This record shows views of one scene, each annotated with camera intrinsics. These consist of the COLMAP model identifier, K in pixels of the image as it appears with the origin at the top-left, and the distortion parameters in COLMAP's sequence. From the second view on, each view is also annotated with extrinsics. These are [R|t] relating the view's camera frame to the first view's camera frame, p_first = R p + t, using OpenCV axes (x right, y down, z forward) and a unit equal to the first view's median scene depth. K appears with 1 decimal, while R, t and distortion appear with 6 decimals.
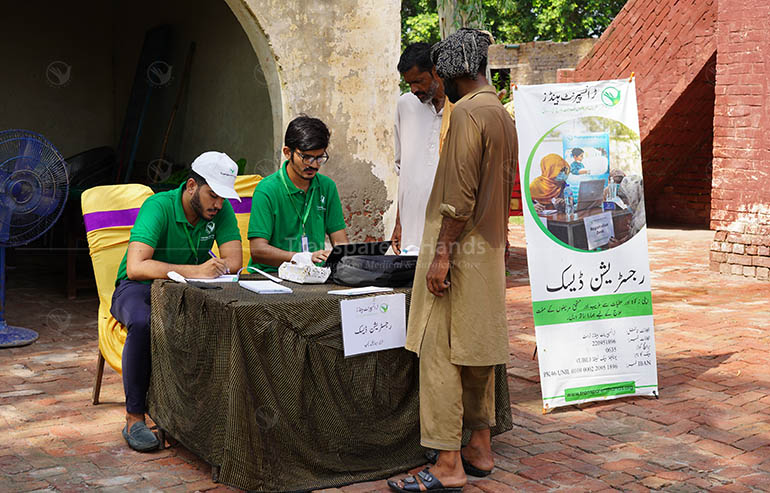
lens RADIAL K [[1275.3, 0, 385.0], [0, 1275.3, 246.5], [0, 0, 1]] dist [-0.016104, -0.026495]
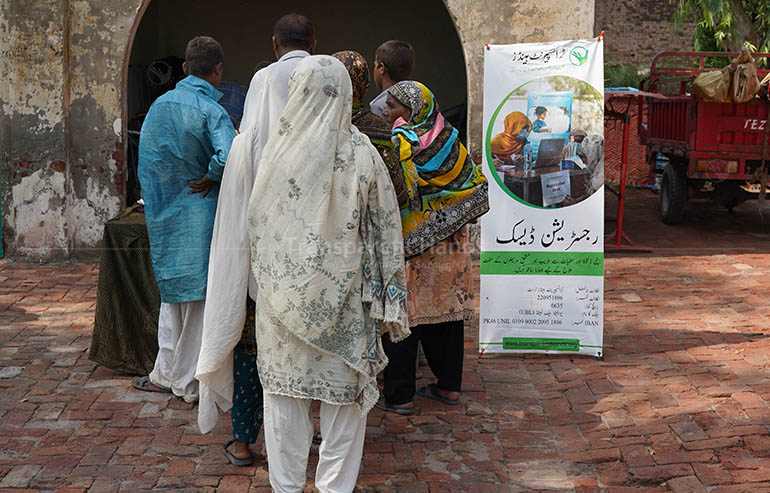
lens RADIAL K [[1275.3, 0, 385.0], [0, 1275.3, 246.5], [0, 0, 1]] dist [-0.016104, -0.026495]
pose [[0.823749, 0.085333, -0.560496, 0.630833], [-0.064715, 0.996299, 0.056571, -0.014904], [0.563249, -0.010327, 0.826223, 0.080837]]
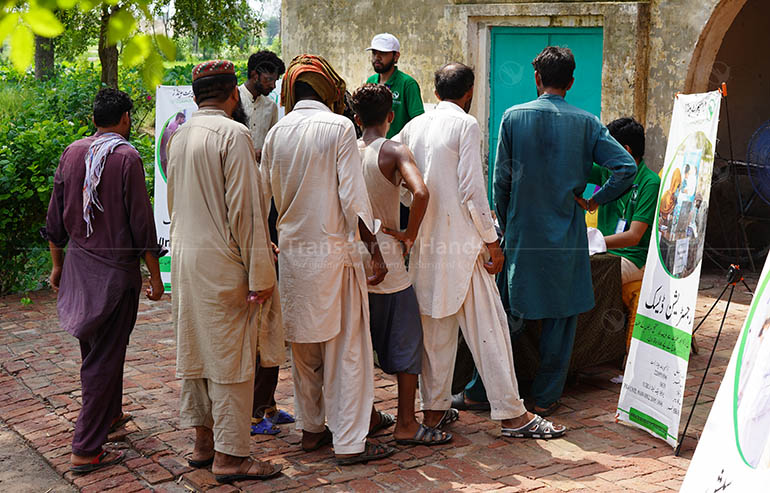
lens RADIAL K [[1275.3, 0, 385.0], [0, 1275.3, 246.5], [0, 0, 1]] dist [-0.016104, -0.026495]
pose [[-0.072592, 0.148399, -0.986260, 1.083441], [-0.109823, 0.981666, 0.155791, -0.138389], [0.991297, 0.119623, -0.054964, 0.838889]]
